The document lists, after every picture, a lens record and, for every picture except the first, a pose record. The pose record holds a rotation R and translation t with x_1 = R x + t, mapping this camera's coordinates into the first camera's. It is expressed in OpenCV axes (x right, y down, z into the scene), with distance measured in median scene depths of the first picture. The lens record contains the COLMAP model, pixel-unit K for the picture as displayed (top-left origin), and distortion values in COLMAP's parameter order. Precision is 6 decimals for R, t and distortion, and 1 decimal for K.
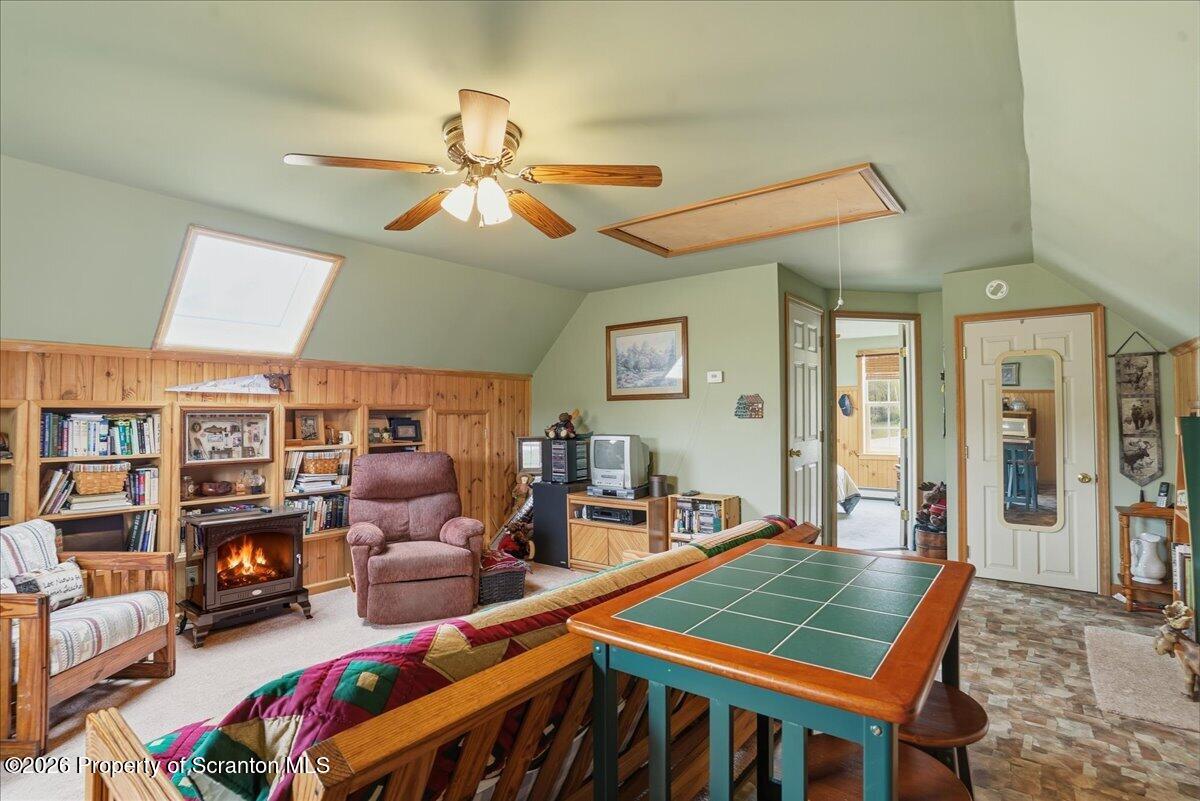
lens RADIAL K [[595.1, 0, 601.3], [0, 595.1, 370.4], [0, 0, 1]] dist [-0.000576, 0.014935]
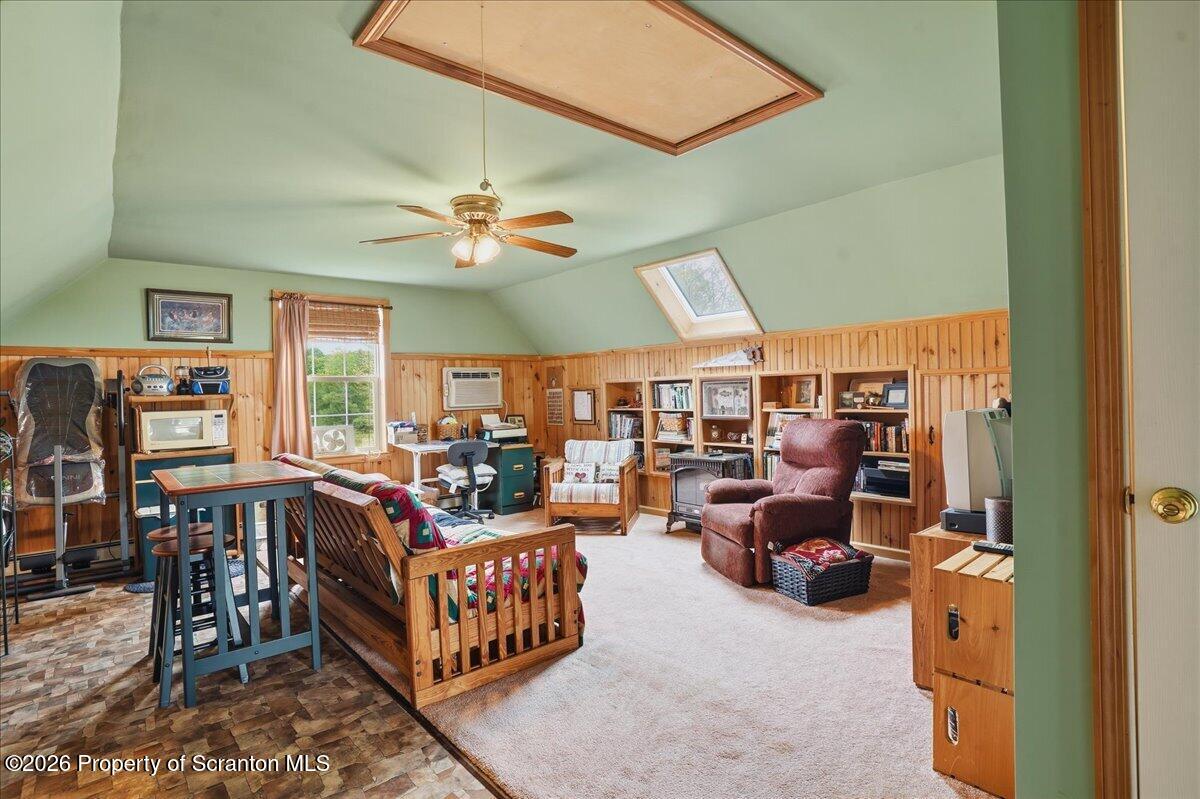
lens RADIAL K [[596.6, 0, 600.0], [0, 596.6, 399.5], [0, 0, 1]] dist [-0.077694, 0.039484]
pose [[-0.211479, 0.022680, -0.977119, 0.826459], [0.104817, 0.994491, 0.000397, 0.090817], [0.971746, -0.102334, -0.212691, 1.115482]]
